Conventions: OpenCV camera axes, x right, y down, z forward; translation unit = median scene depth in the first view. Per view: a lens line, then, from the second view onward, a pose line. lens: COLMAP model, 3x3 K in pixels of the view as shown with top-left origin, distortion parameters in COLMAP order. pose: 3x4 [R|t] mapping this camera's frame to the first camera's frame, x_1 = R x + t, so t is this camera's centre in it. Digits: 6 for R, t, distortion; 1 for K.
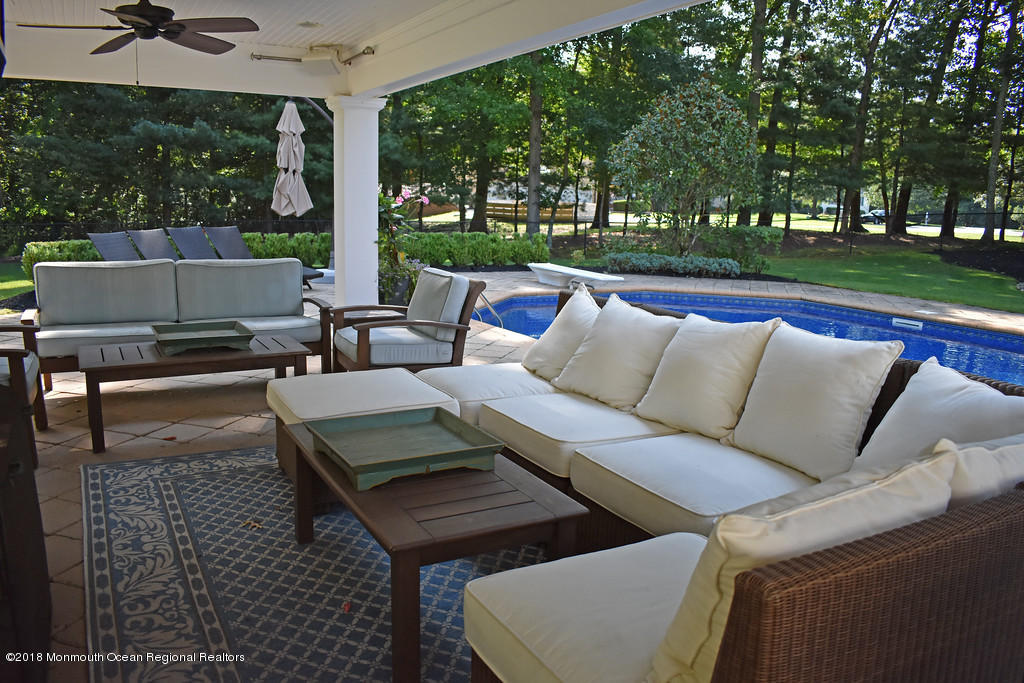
lens RADIAL K [[811.2, 0, 512.0], [0, 811.2, 341.5], [0, 0, 1]] dist [-0.083918, 0.007252]
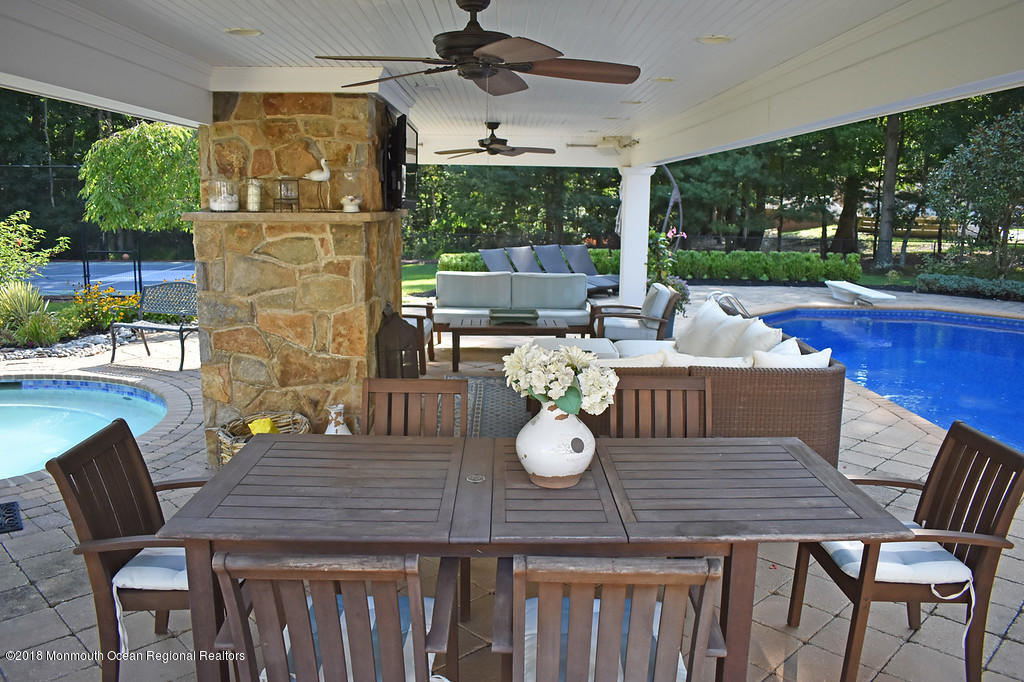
lens RADIAL K [[811.2, 0, 512.0], [0, 811.2, 341.0], [0, 0, 1]] dist [-0.083918, 0.007252]
pose [[0.885599, 0.067514, -0.459517, 0.156567], [-0.071821, 0.997384, 0.008124, 0.011913], [0.458864, 0.025809, 0.888132, -0.216178]]
